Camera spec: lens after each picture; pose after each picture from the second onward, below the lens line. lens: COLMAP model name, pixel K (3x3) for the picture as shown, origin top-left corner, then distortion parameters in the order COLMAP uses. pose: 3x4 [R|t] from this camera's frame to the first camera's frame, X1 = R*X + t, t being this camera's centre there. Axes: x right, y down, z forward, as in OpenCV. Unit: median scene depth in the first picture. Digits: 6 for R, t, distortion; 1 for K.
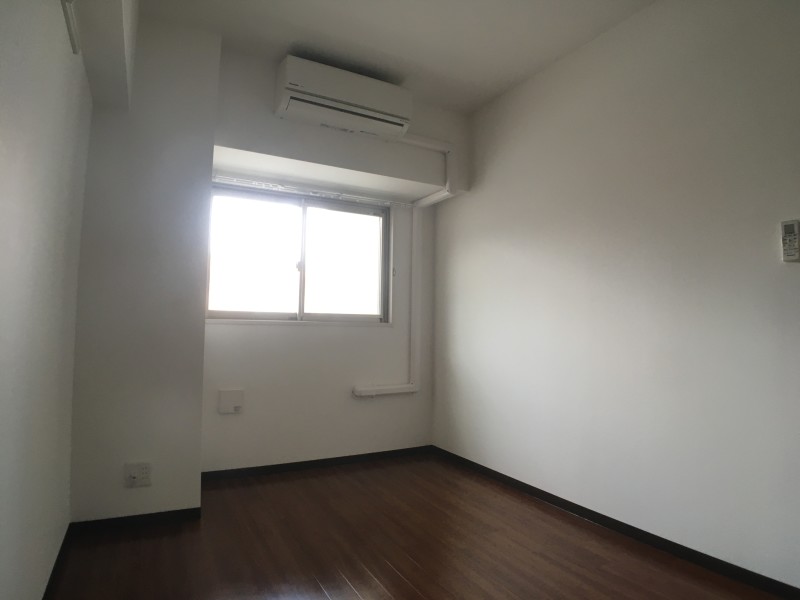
lens RADIAL K [[474.2, 0, 399.1], [0, 474.2, 299.7], [0, 0, 1]] dist [-0.067978, 0.005840]
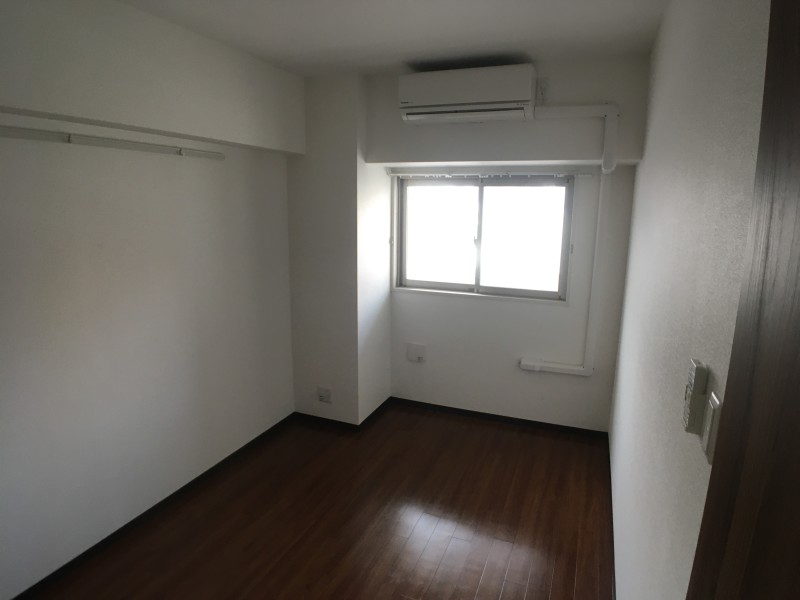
lens RADIAL K [[474.2, 0, 397.3], [0, 474.2, 299.6], [0, 0, 1]] dist [-0.067978, 0.005840]
pose [[0.631685, 0.143706, -0.761789, 0.522732], [0.045032, 0.974207, 0.221118, -0.193011], [0.773916, -0.173981, 0.608921, 0.169072]]
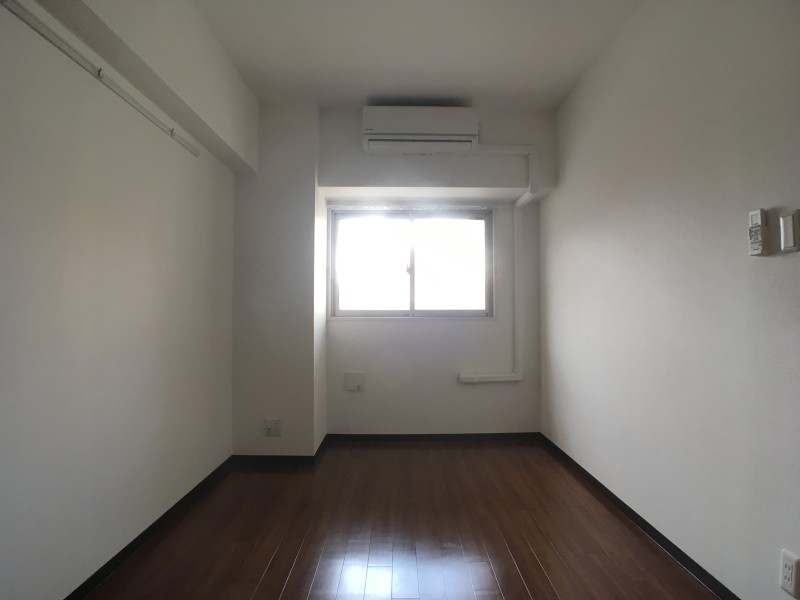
lens RADIAL K [[474.2, 0, 400.1], [0, 474.2, 298.9], [0, 0, 1]] dist [-0.067978, 0.005840]
pose [[0.882989, -0.028762, -0.468511, 0.322479], [0.041442, 0.999000, 0.016775, -0.021242], [0.467560, -0.034228, 0.883298, -0.066007]]
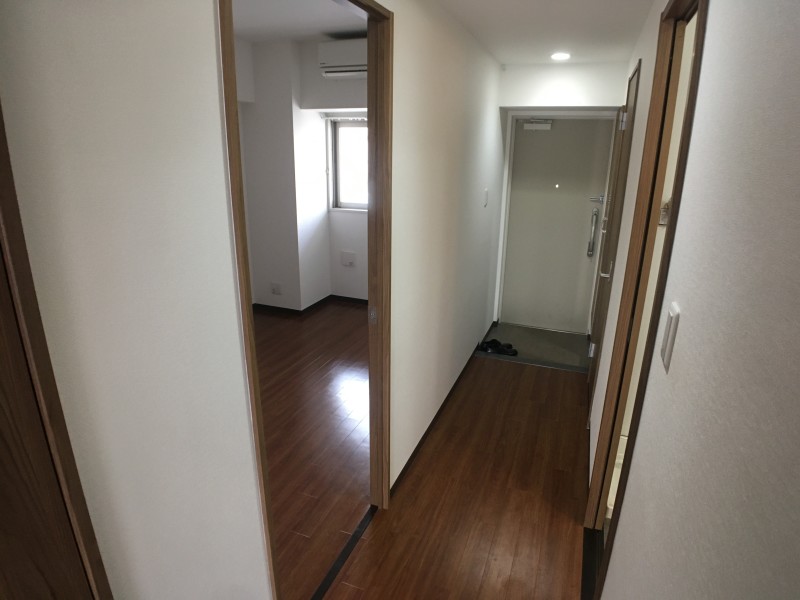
lens RADIAL K [[474.2, 0, 398.7], [0, 474.2, 297.8], [0, 0, 1]] dist [-0.067978, 0.005840]
pose [[0.645006, 0.219541, -0.731963, 0.920732], [0.040756, 0.946597, 0.319832, -0.165408], [0.763090, -0.236125, 0.601613, 0.076039]]
